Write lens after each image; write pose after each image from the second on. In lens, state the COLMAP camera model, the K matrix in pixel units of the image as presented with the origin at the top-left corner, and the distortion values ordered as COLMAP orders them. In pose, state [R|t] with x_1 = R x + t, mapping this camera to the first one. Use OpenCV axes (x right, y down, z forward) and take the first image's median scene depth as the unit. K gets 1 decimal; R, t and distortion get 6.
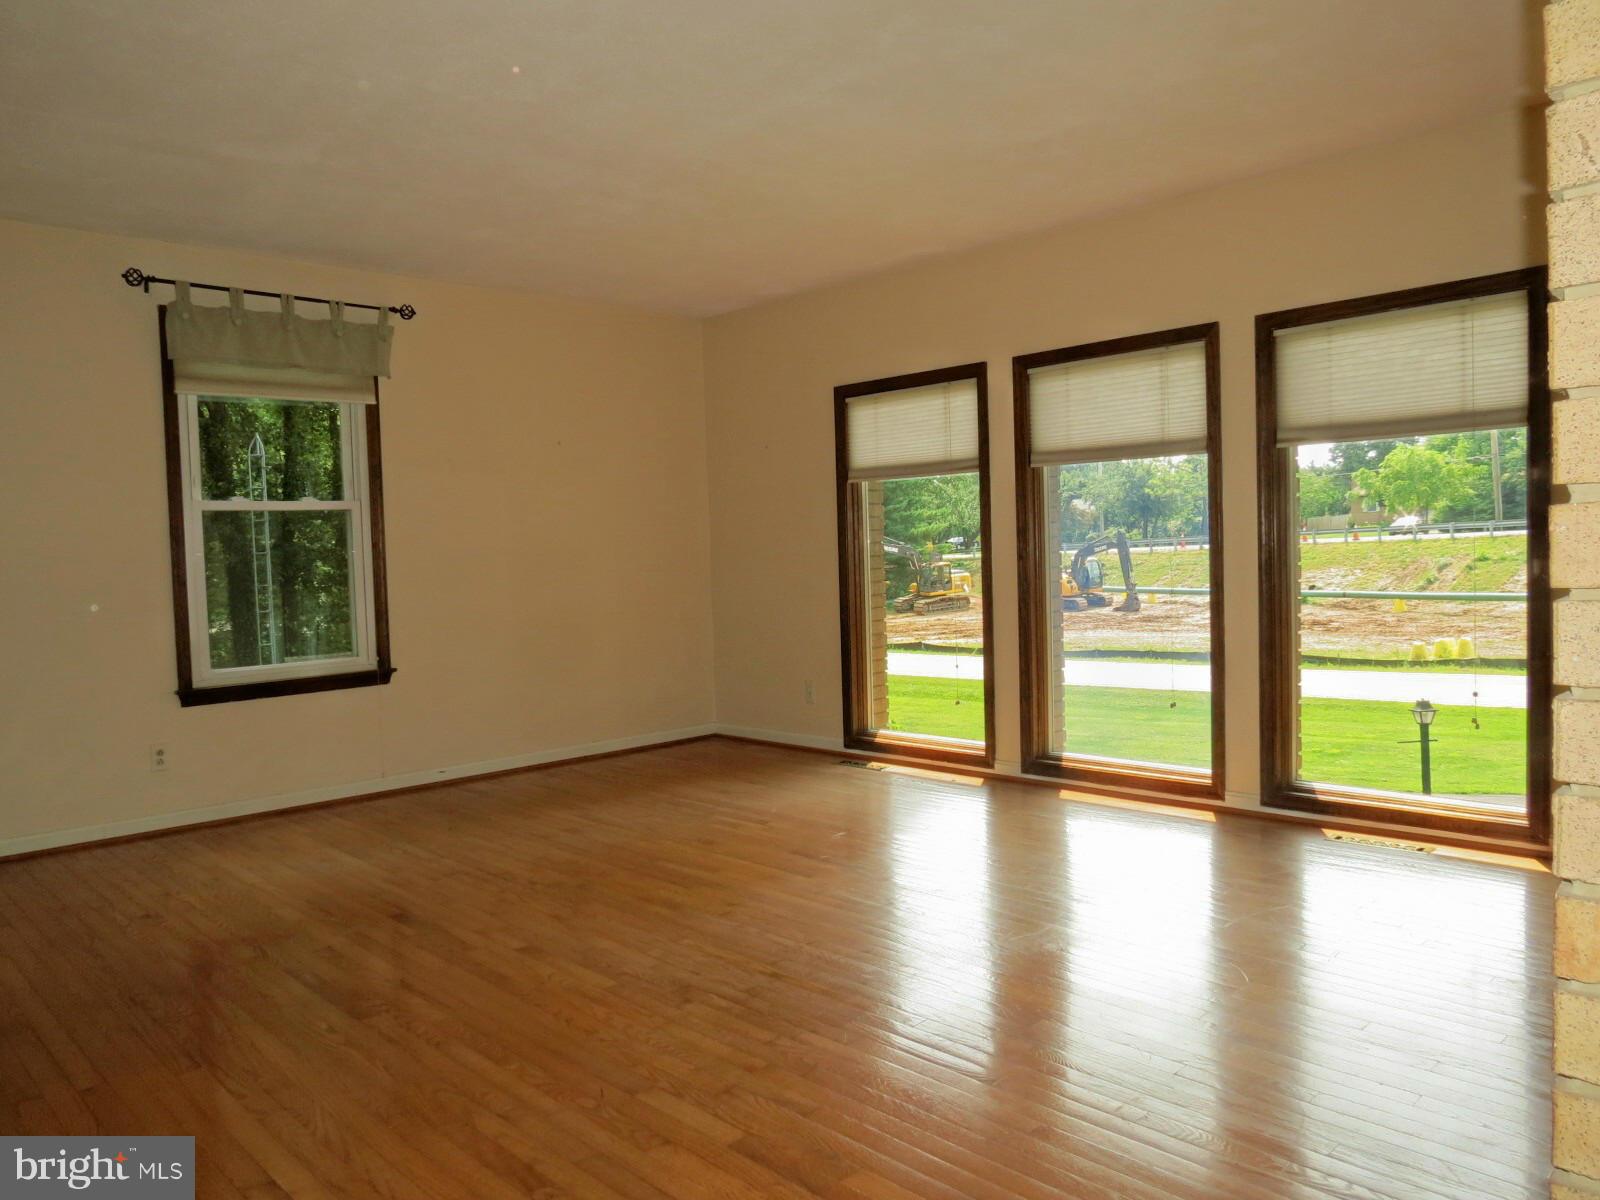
lens RADIAL K [[1136.1, 0, 800.0], [0, 1136.1, 600.0], [0, 0, 1]] dist [0.000657, 0.003057]
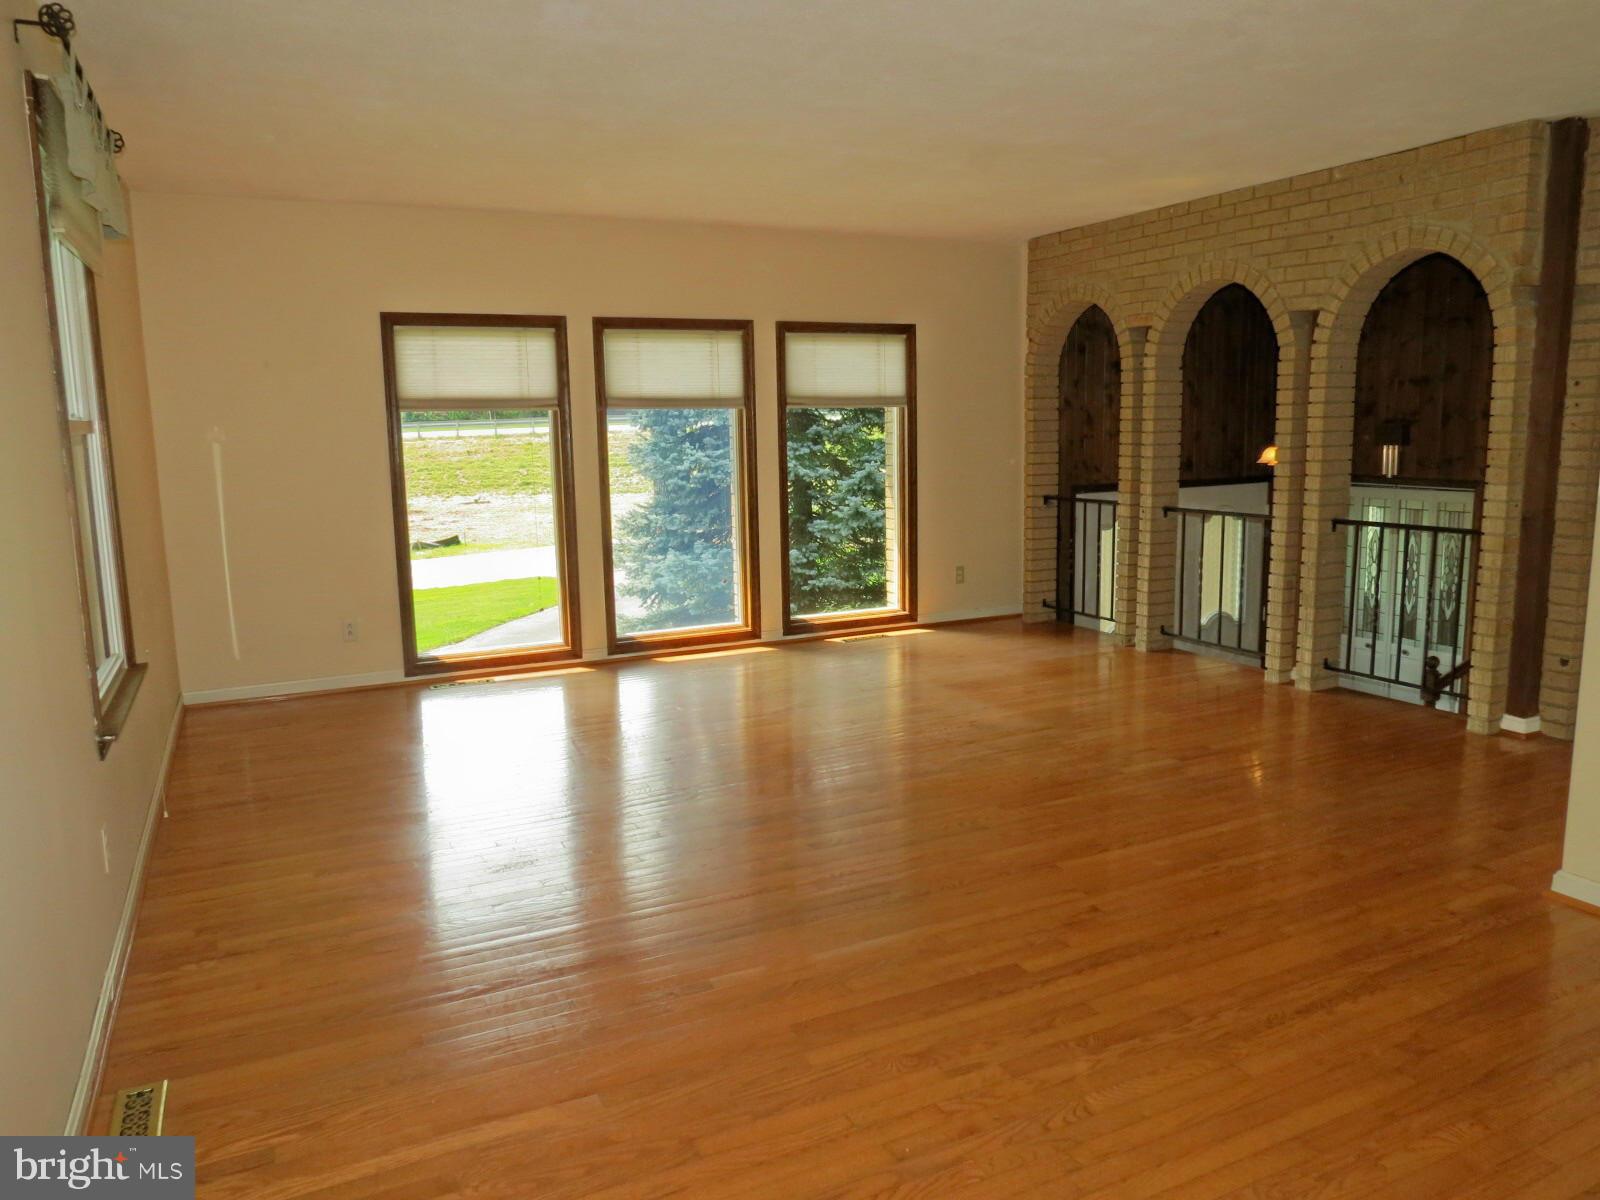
lens RADIAL K [[1125.7, 0, 787.2], [0, 1125.7, 598.2], [0, 0, 1]] dist [-0.038416, 0.007300]
pose [[0.323607, -0.118827, 0.938701, -1.168943], [0.052362, 0.992812, 0.107625, -0.042846], [-0.944742, 0.014324, 0.327502, 0.533823]]
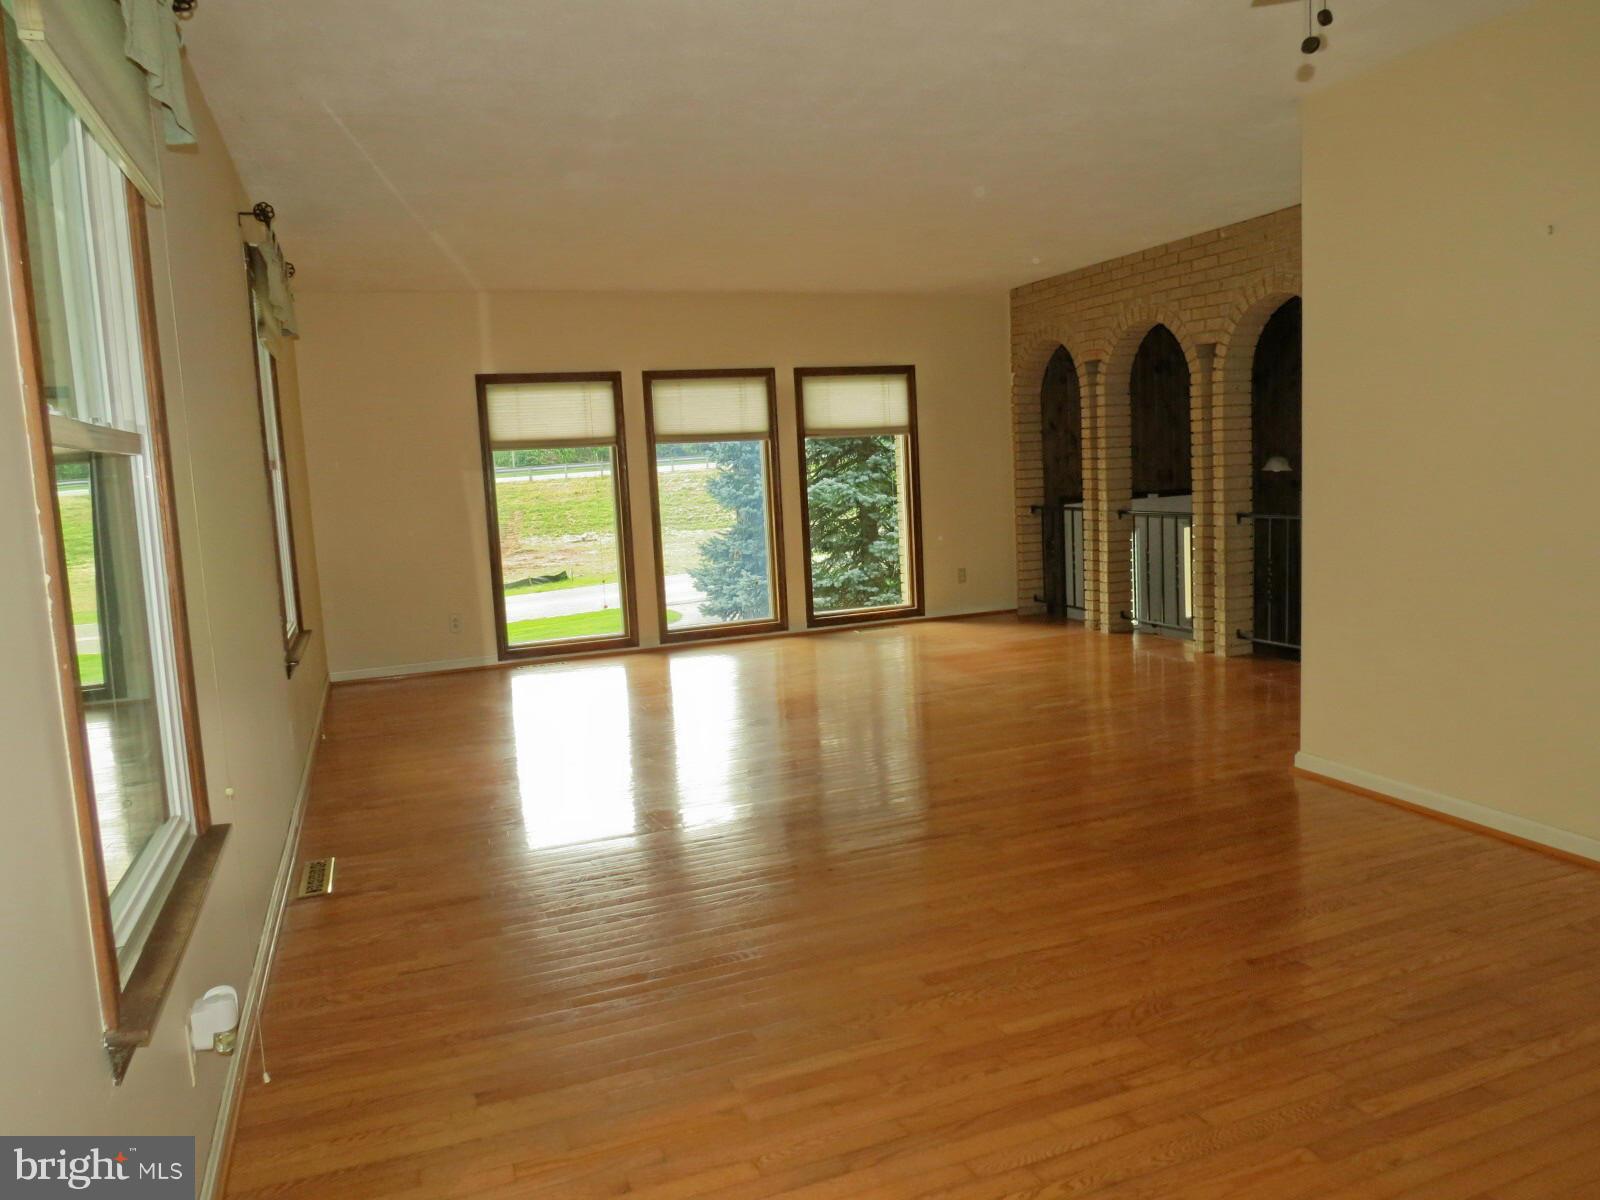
lens RADIAL K [[1125.7, 0, 787.2], [0, 1125.7, 598.2], [0, 0, 1]] dist [-0.038416, 0.007300]
pose [[0.410509, -0.097395, 0.906640, -1.443850], [0.080173, 0.994284, 0.070509, -0.003378], [-0.908325, 0.043743, 0.415971, 0.276541]]
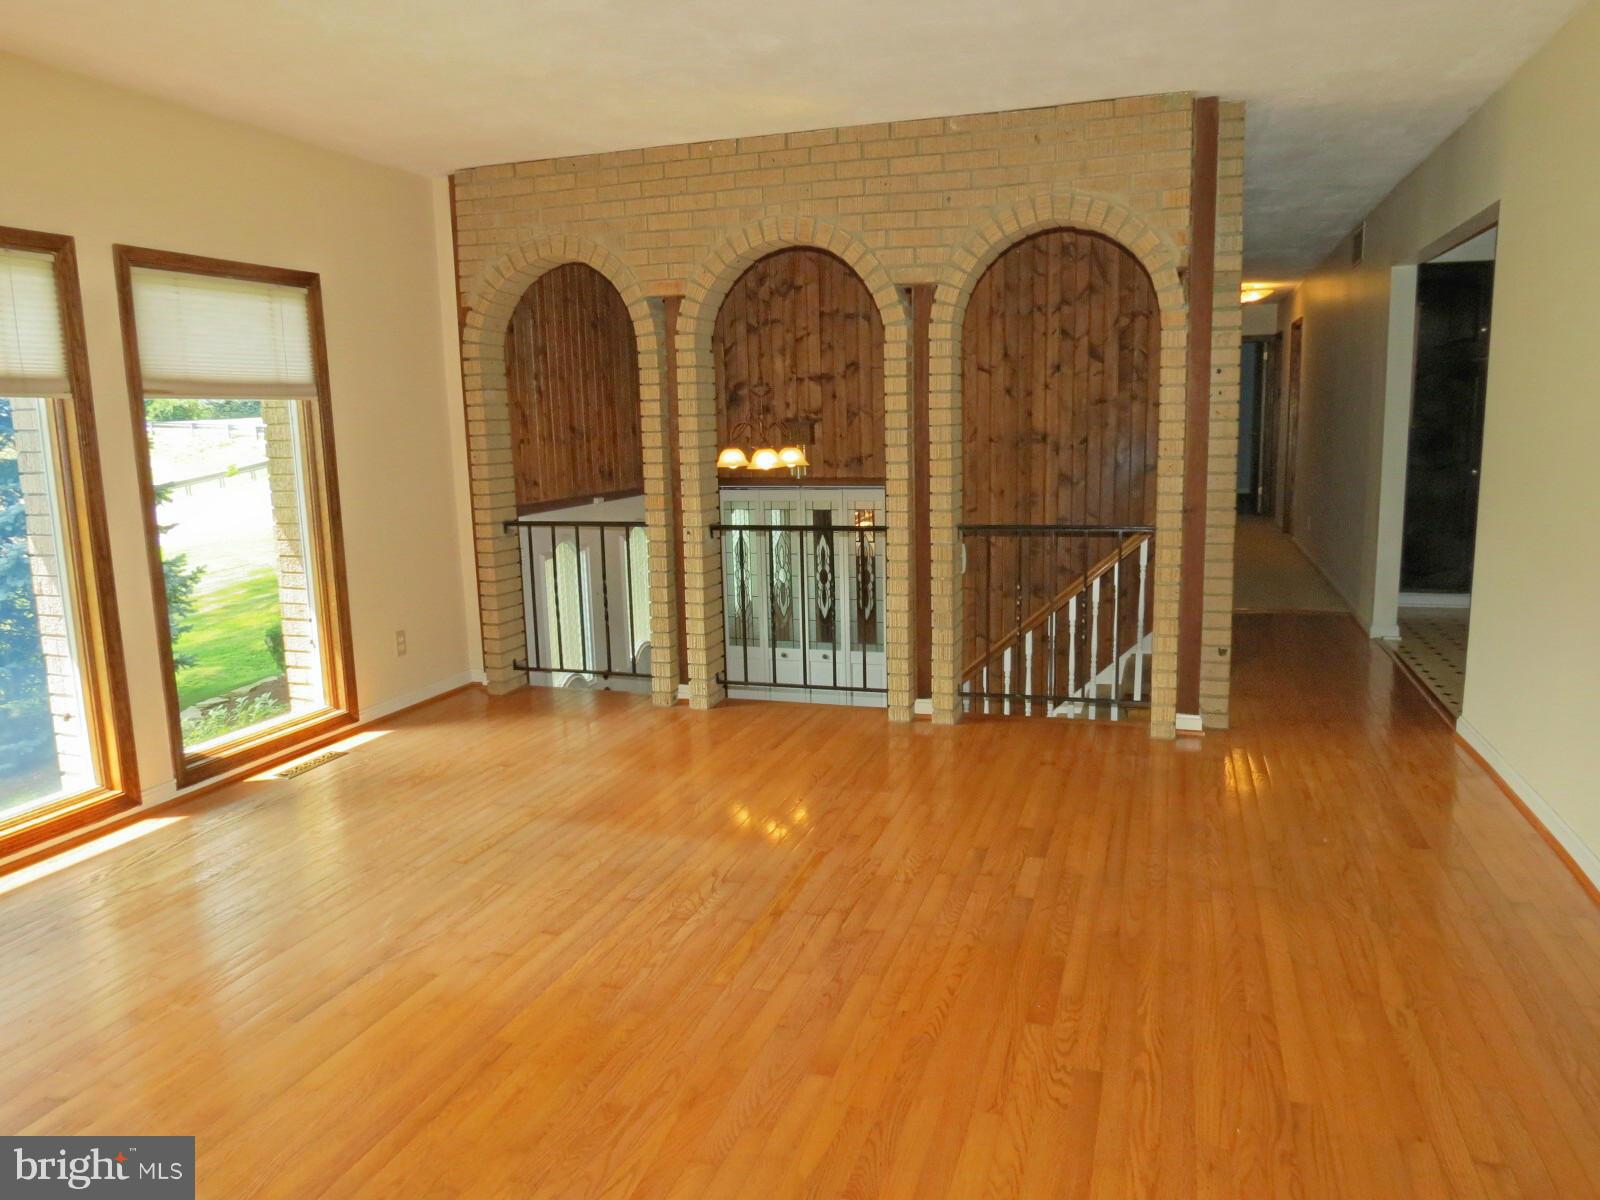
lens RADIAL K [[1125.7, 0, 787.2], [0, 1125.7, 598.2], [0, 0, 1]] dist [-0.038416, 0.007300]
pose [[-0.451982, -0.099161, 0.886498, -0.664078], [0.079984, 0.985294, 0.150992, -0.075570], [-0.888434, 0.139151, -0.437404, 1.034382]]
